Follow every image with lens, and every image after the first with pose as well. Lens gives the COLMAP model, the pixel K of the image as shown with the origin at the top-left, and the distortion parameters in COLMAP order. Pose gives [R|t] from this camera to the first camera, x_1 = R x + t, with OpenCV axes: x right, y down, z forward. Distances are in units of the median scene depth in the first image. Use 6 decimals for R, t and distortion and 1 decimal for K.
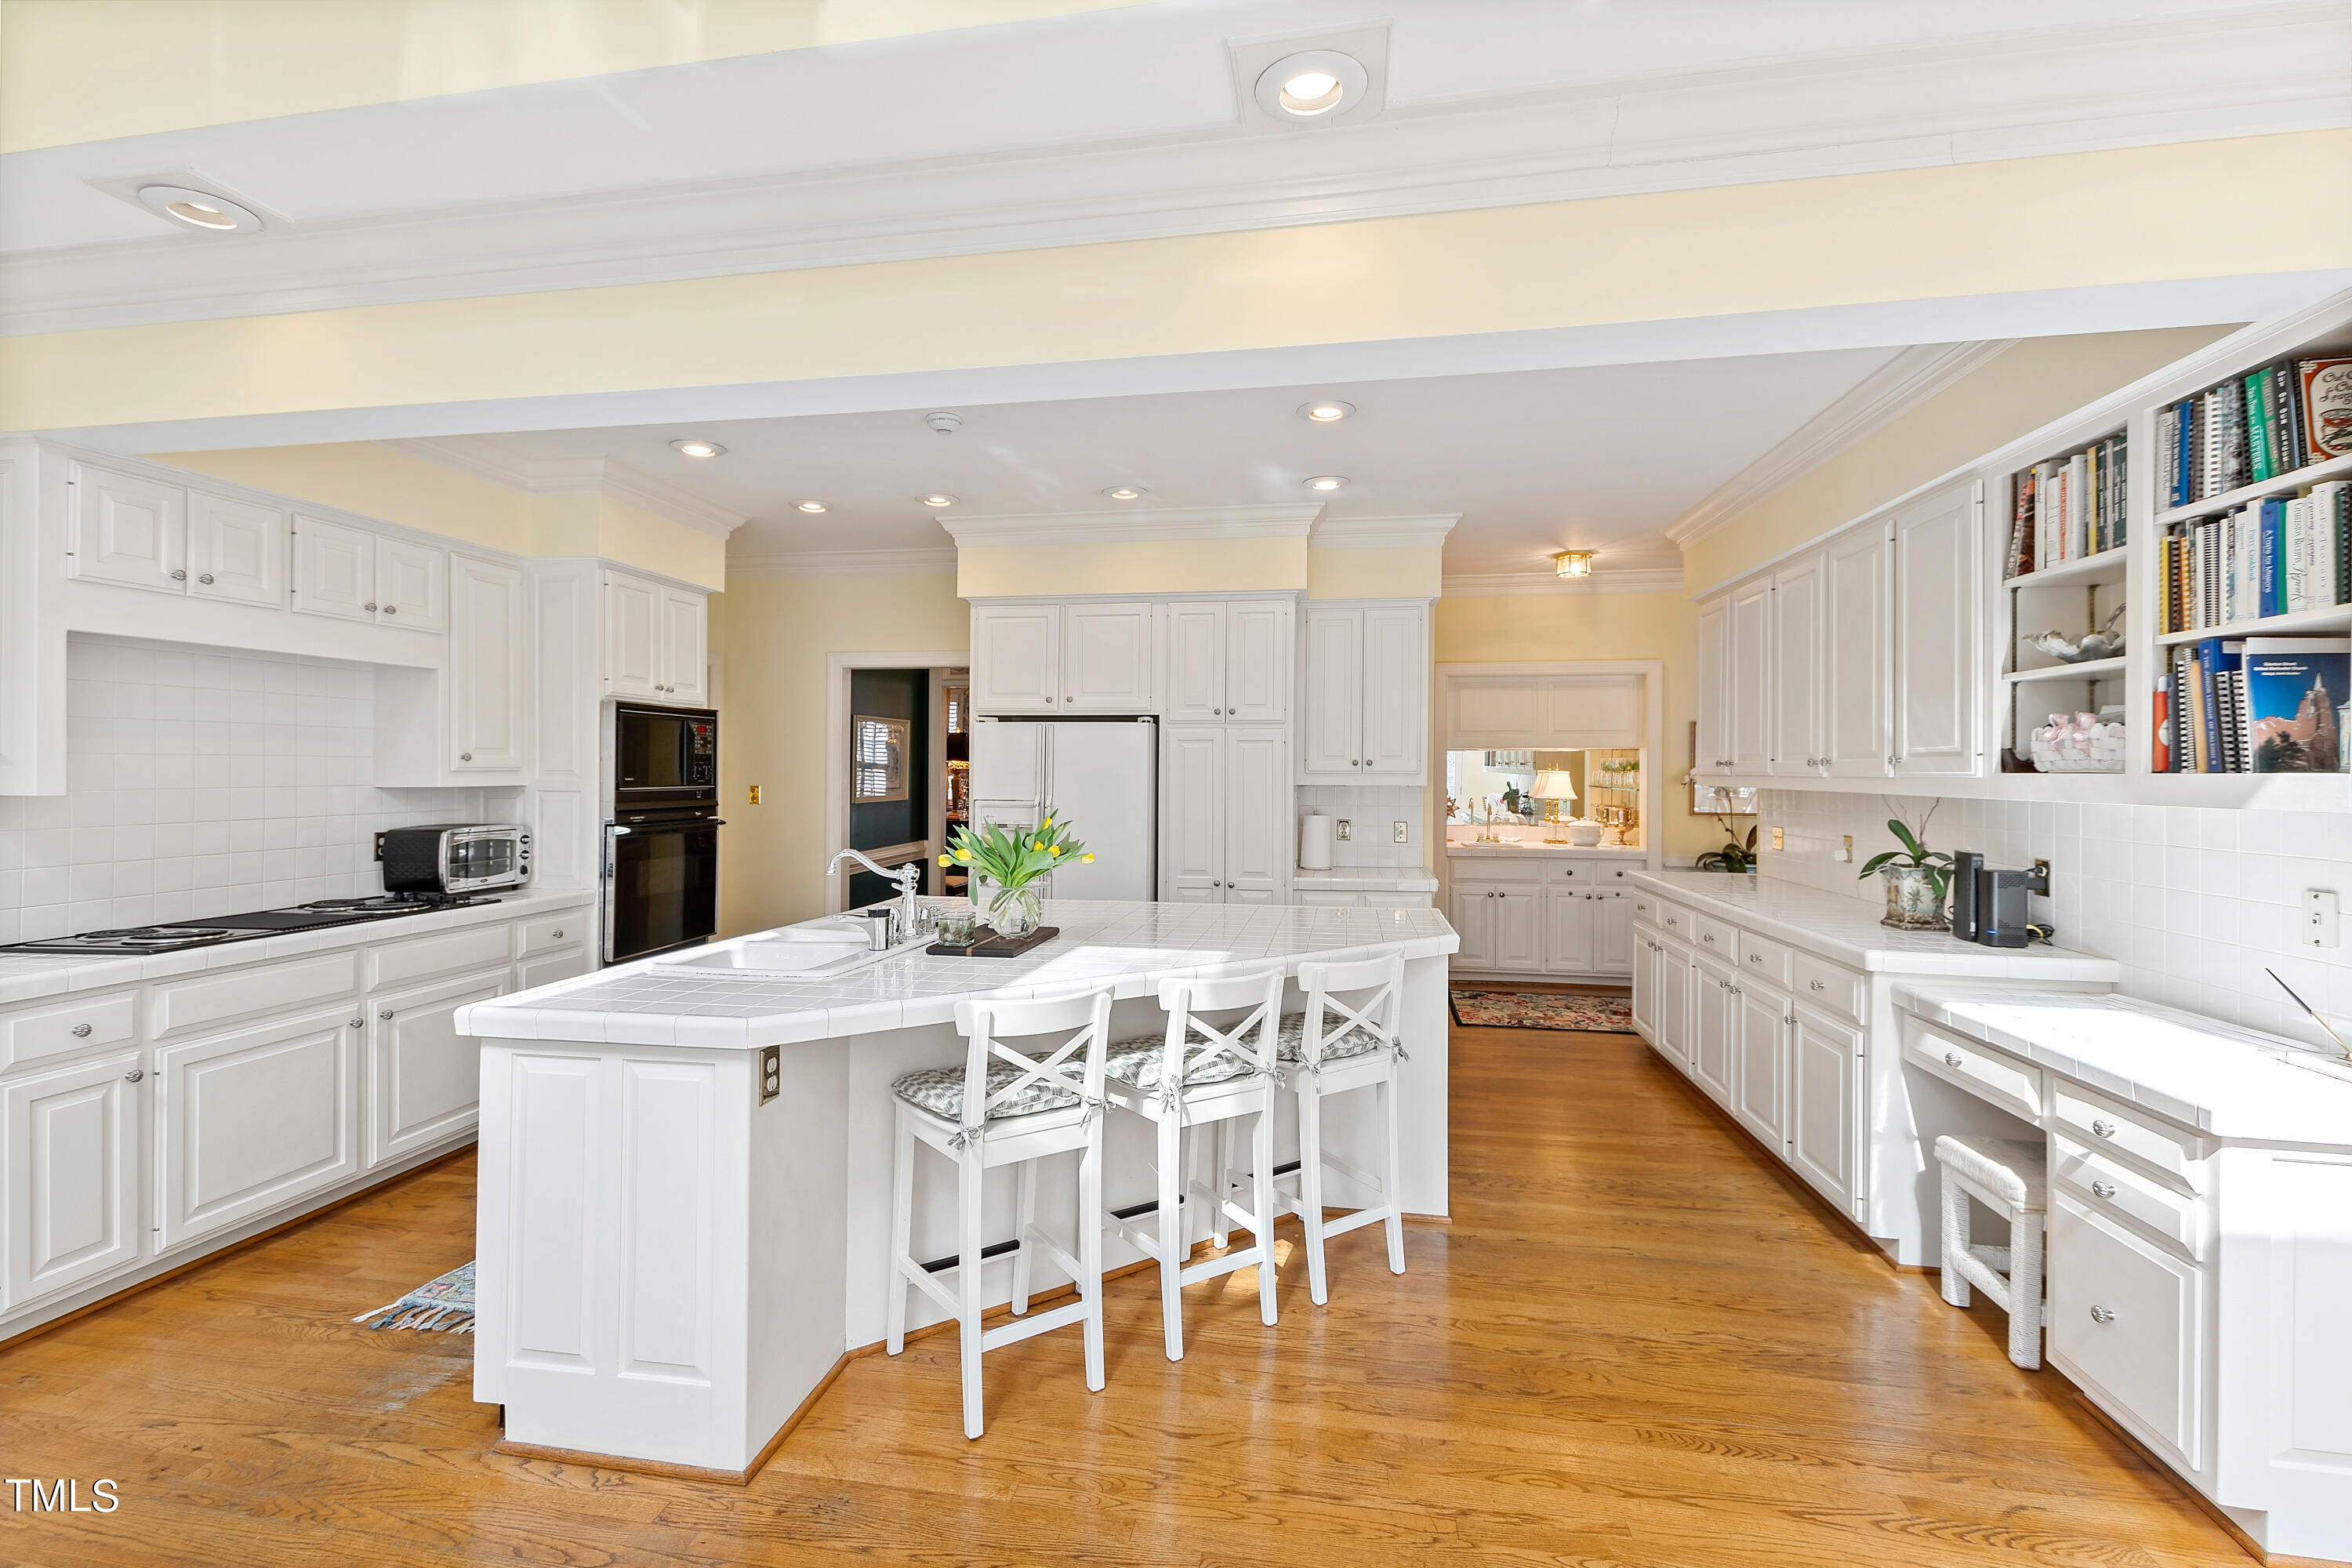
lens RADIAL K [[1025.4, 0, 1155.0], [0, 1025.4, 776.8], [0, 0, 1]] dist [-0.000007, -0.001607]
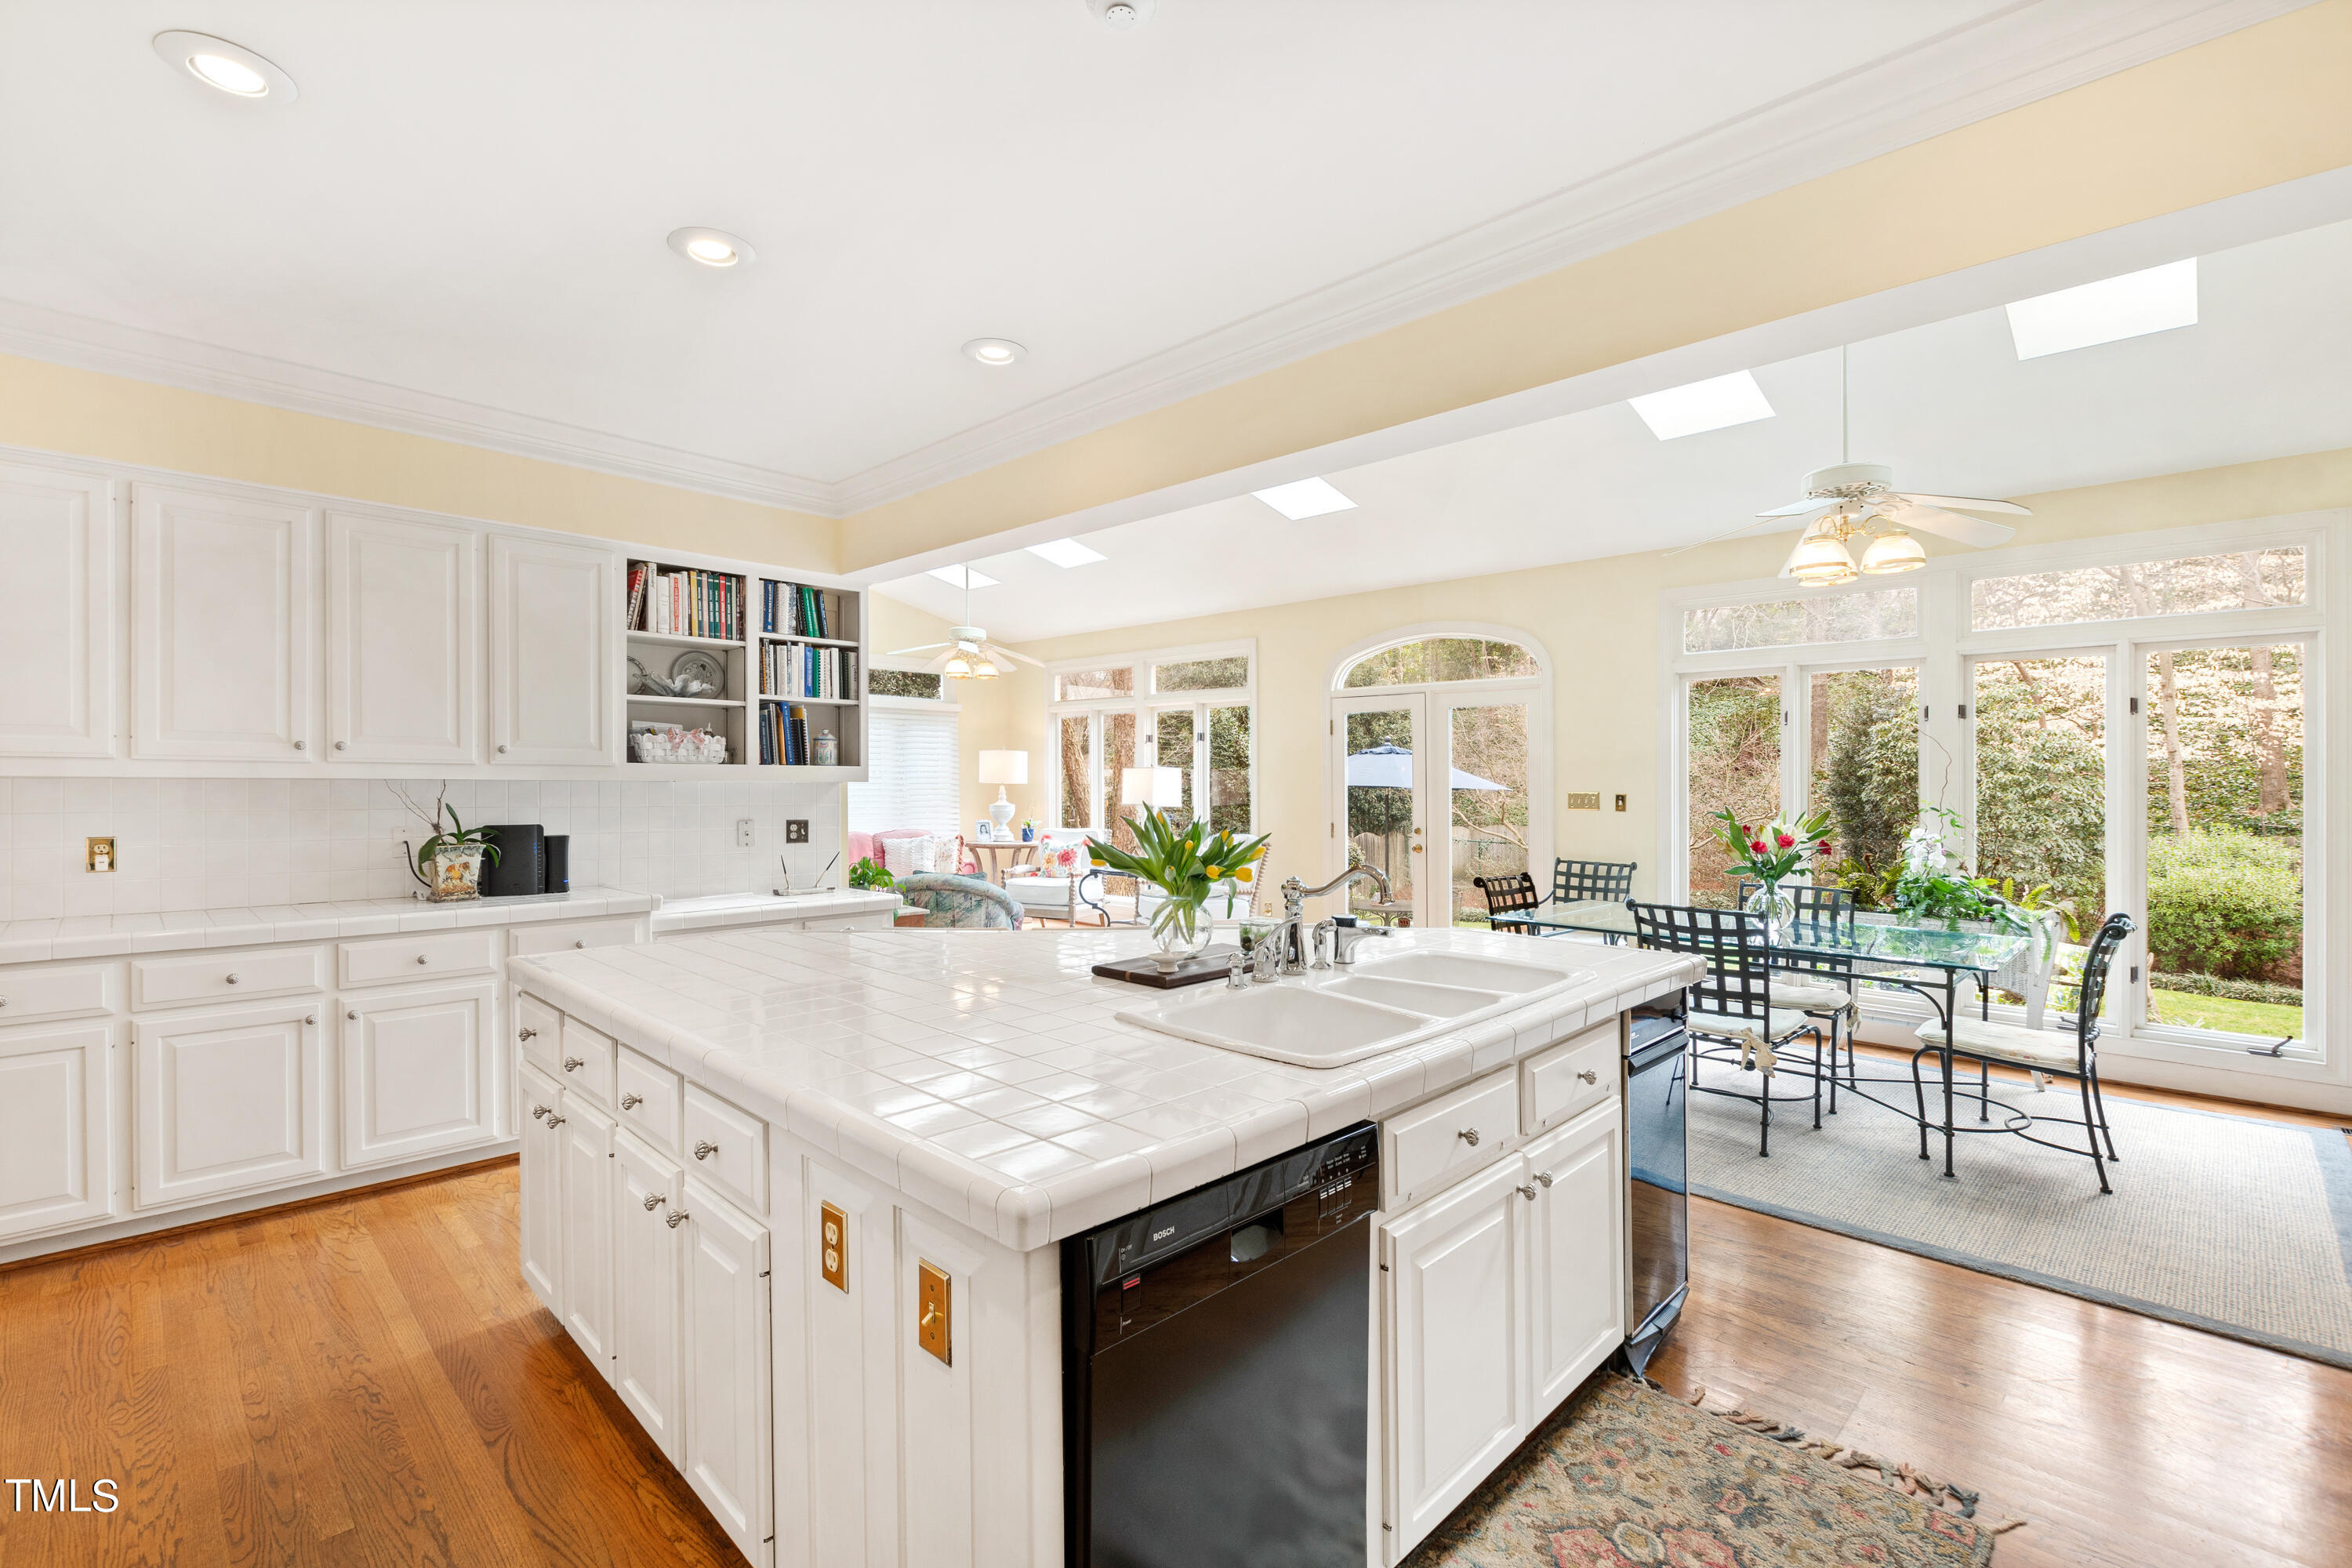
lens RADIAL K [[1025.4, 0, 1180.0], [0, 1025.4, 787.9], [0, 0, 1]] dist [-0.000007, -0.001607]
pose [[-0.824943, -0.009278, 0.565139, -0.627408], [-0.002455, 0.999915, 0.012833, 0.010996], [-0.565210, 0.009199, -0.824896, 1.719844]]
